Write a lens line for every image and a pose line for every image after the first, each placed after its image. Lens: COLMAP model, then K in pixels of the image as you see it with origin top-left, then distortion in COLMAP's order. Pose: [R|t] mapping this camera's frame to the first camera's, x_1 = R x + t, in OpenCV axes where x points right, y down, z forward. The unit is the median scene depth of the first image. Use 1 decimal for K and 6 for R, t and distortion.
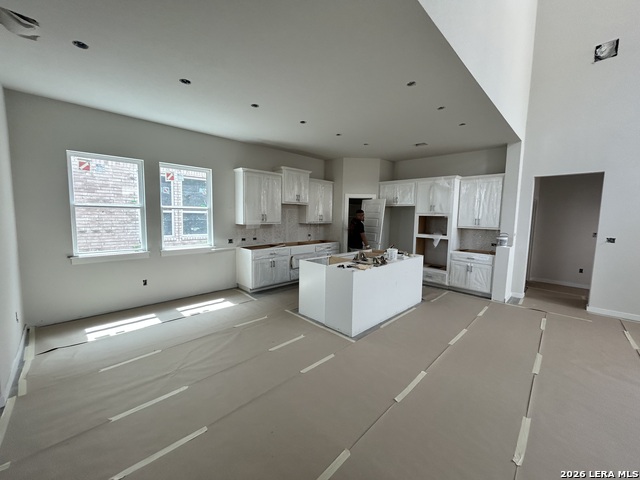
lens RADIAL K [[255.9, 0, 320.0], [0, 255.9, 240.0], [0, 0, 1]] dist [0.000061, -0.000094]
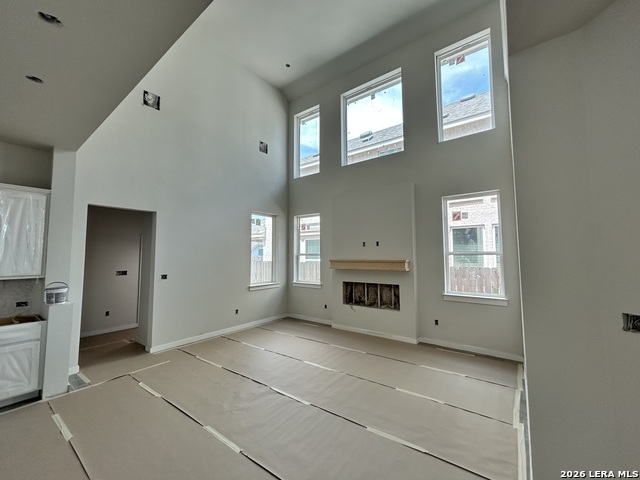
lens RADIAL K [[255.9, 0, 320.0], [0, 255.9, 240.0], [0, 0, 1]] dist [0.000061, -0.000094]
pose [[-0.136144, 0.046162, 0.989613, -0.007897], [0.099457, 0.994504, -0.032708, -0.043898], [-0.985684, 0.093970, -0.139987, 0.420528]]
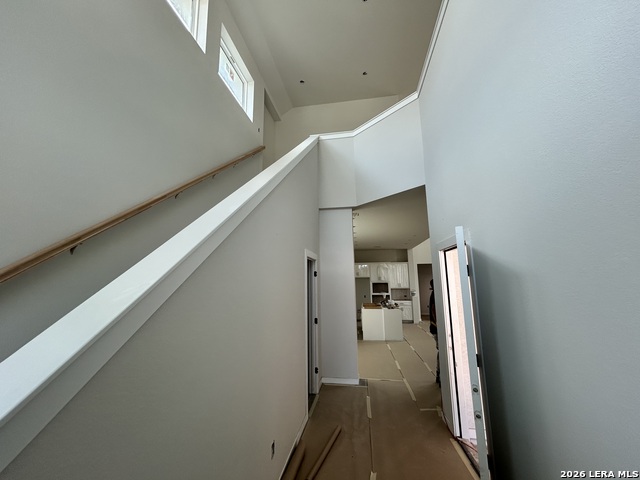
lens RADIAL K [[255.9, 0, 320.0], [0, 255.9, 240.0], [0, 0, 1]] dist [0.000061, -0.000094]
pose [[0.811836, 0.068624, 0.579839, -1.156318], [0.083446, 0.969239, -0.231544, 0.000556], [-0.577892, 0.236361, 0.781137, -0.317274]]
